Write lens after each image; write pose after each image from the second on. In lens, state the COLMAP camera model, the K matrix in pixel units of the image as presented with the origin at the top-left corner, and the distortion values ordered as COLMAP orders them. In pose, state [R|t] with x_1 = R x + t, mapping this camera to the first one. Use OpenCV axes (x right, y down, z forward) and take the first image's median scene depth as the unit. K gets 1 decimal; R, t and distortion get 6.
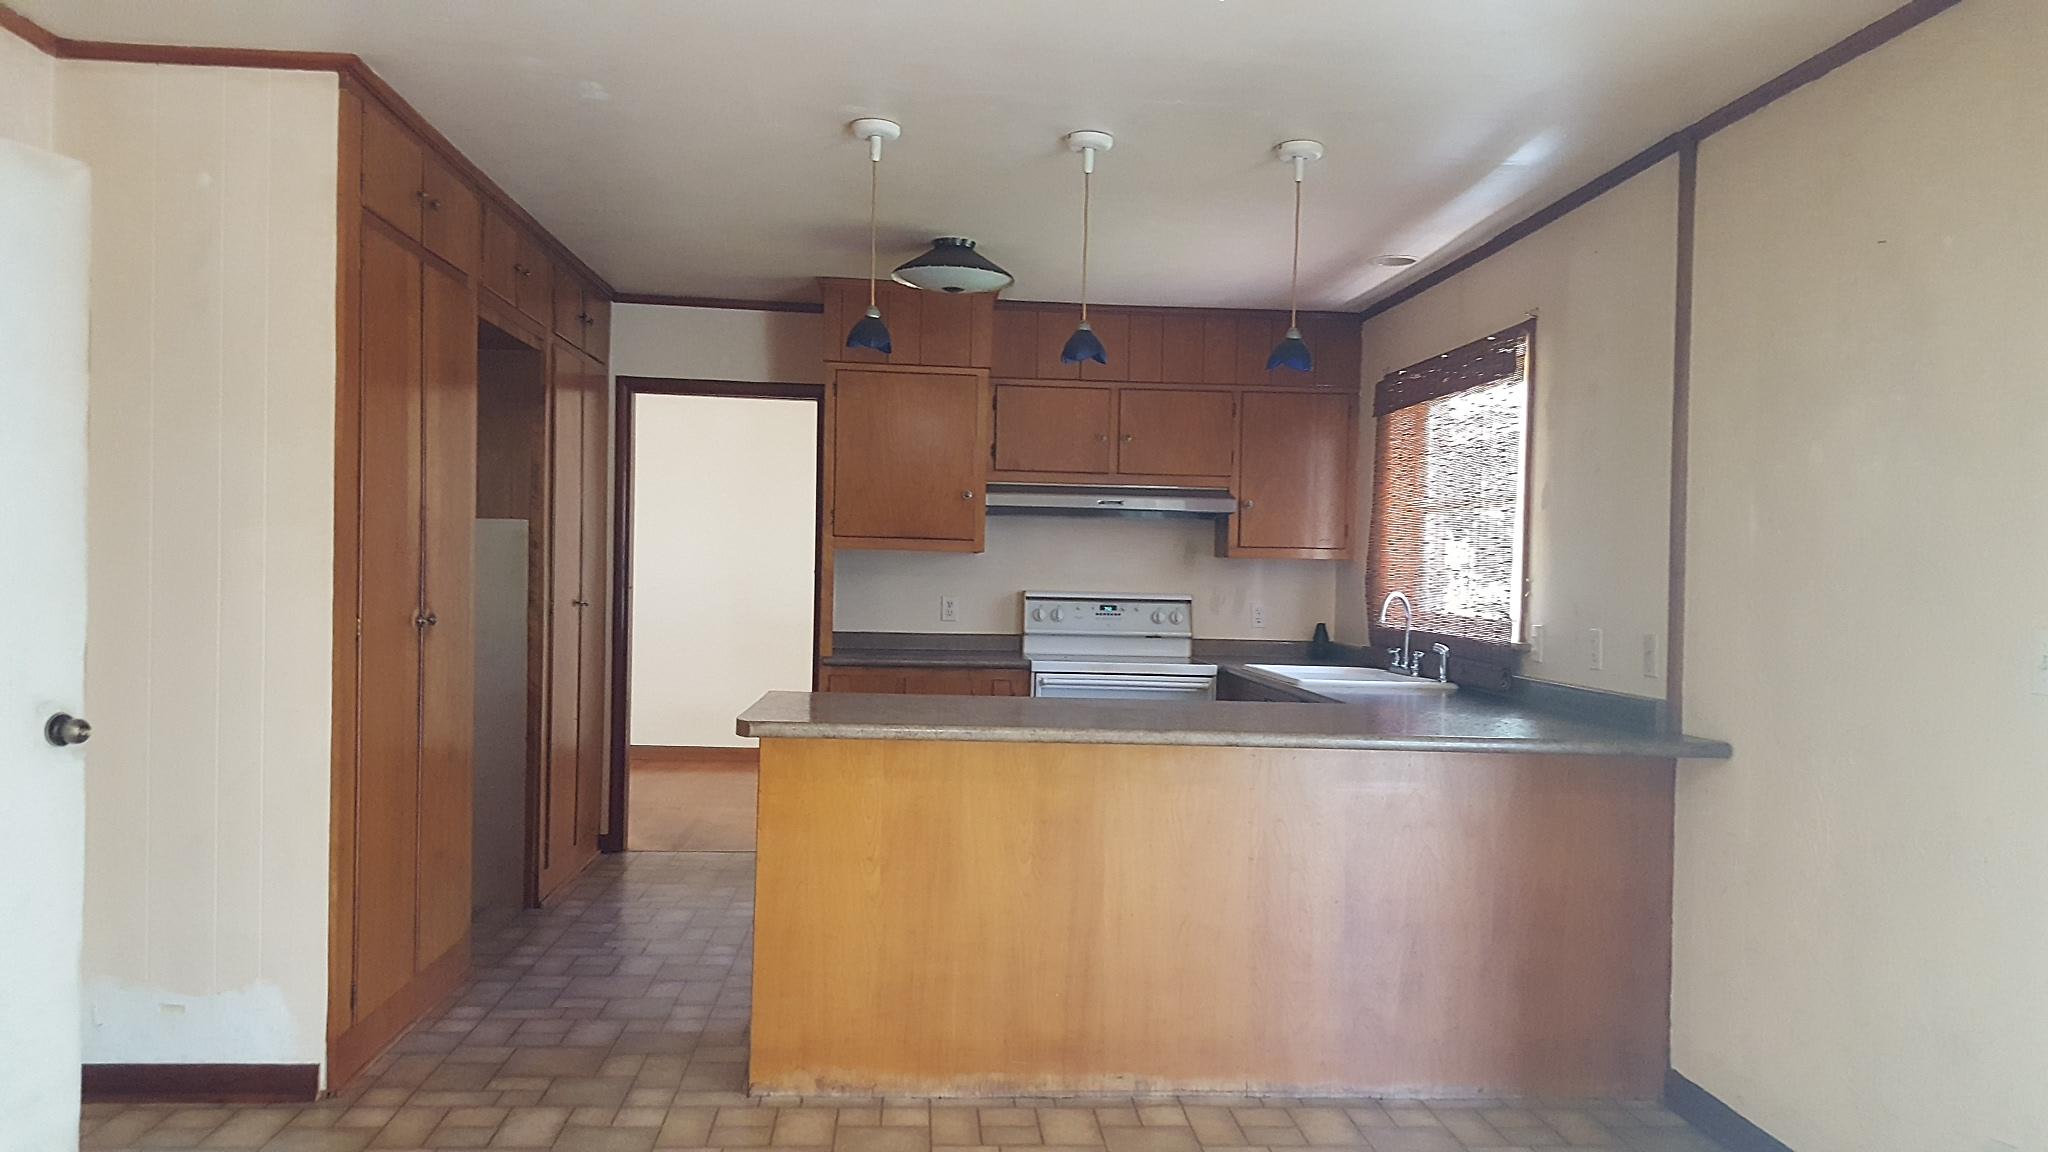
lens RADIAL K [[1536.7, 0, 1023.5], [0, 1536.7, 581.8], [0, 0, 1]] dist [0.026089, -0.010832]
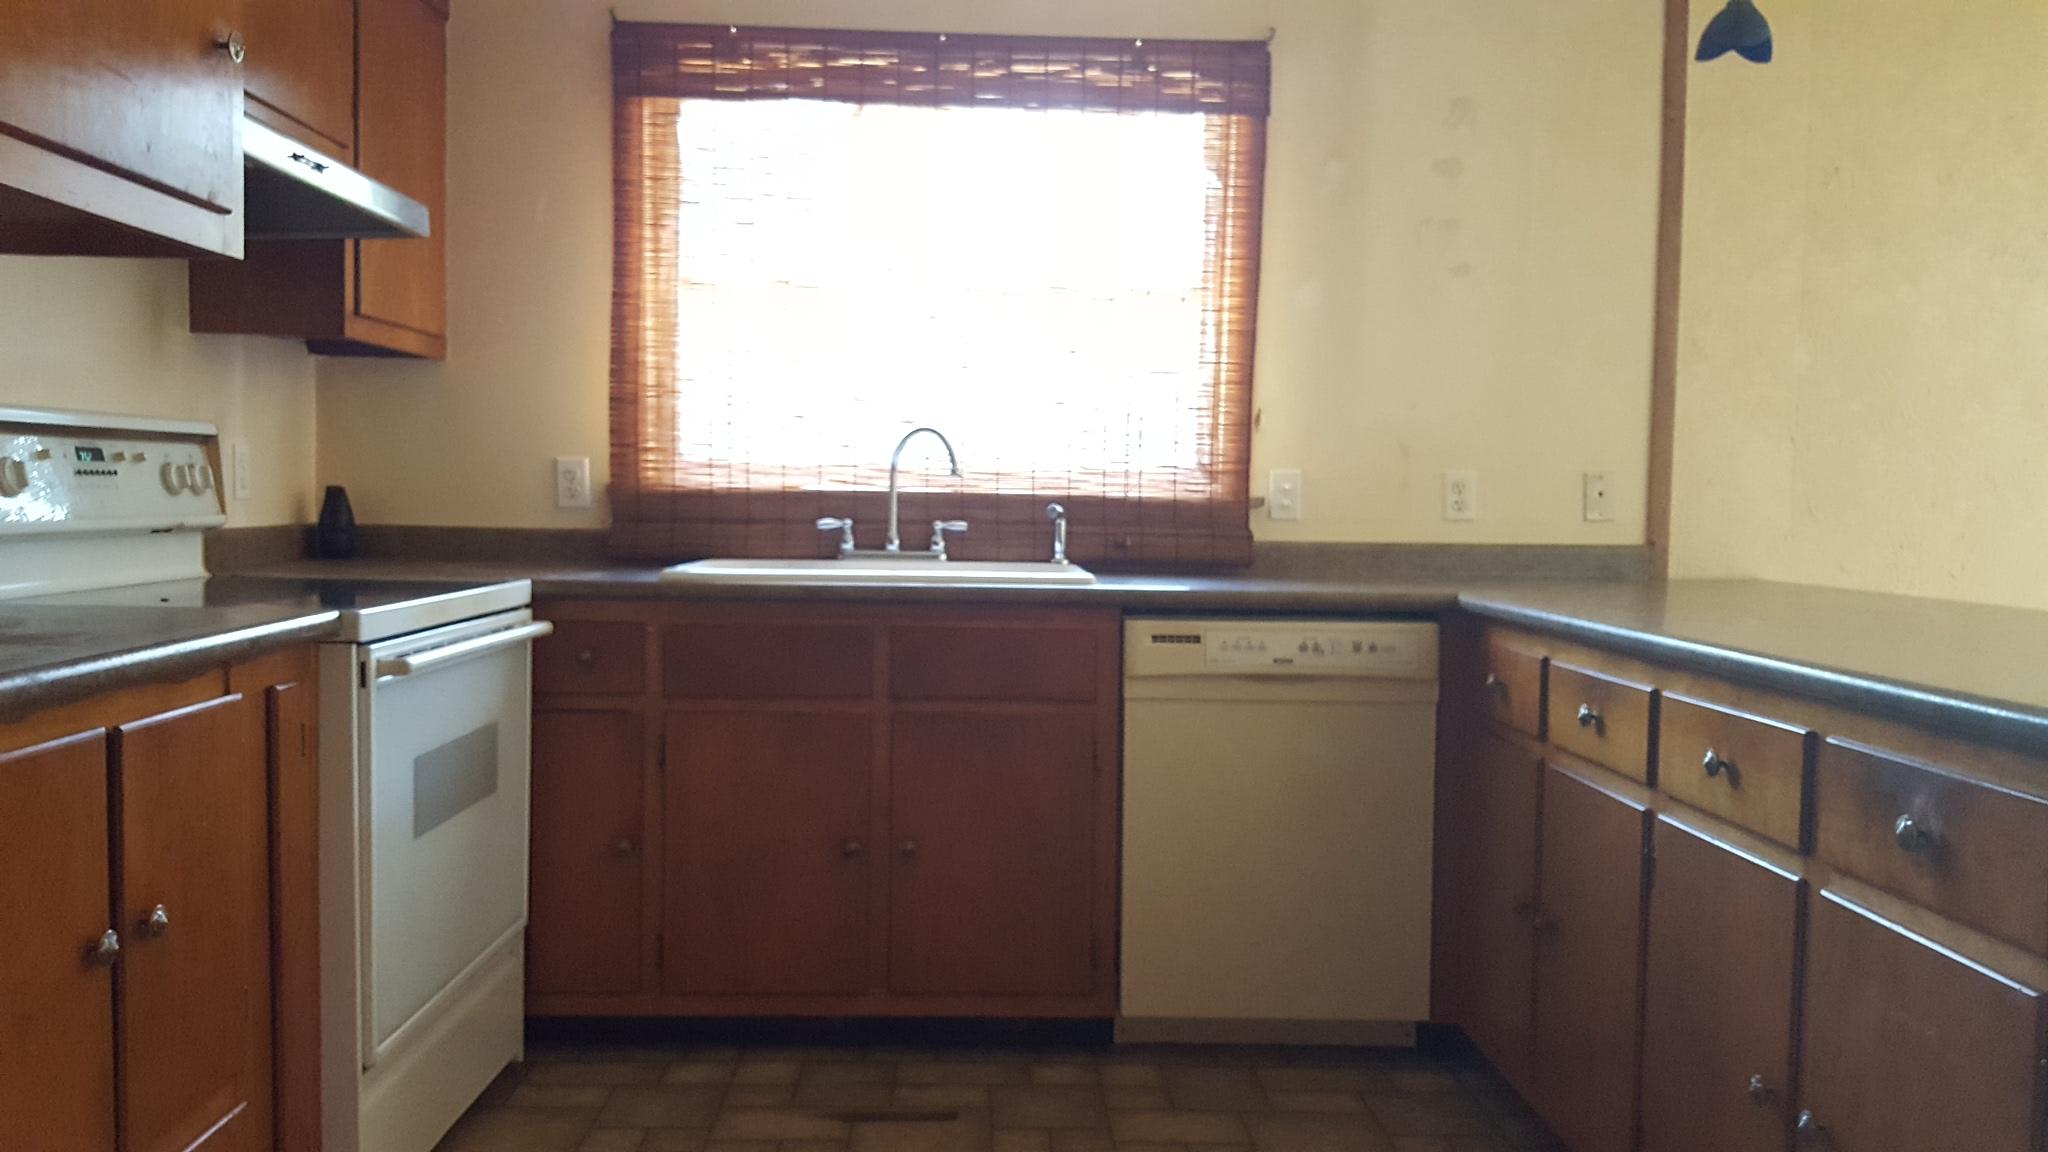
lens RADIAL K [[1536.7, 0, 1024.7], [0, 1536.7, 570.2], [0, 0, 1]] dist [0.026089, -0.010832]
pose [[0.046759, -0.072797, 0.996250, -0.288729], [-0.006170, 0.997301, 0.073163, 0.016240], [-0.998887, -0.009567, 0.046184, 0.770812]]
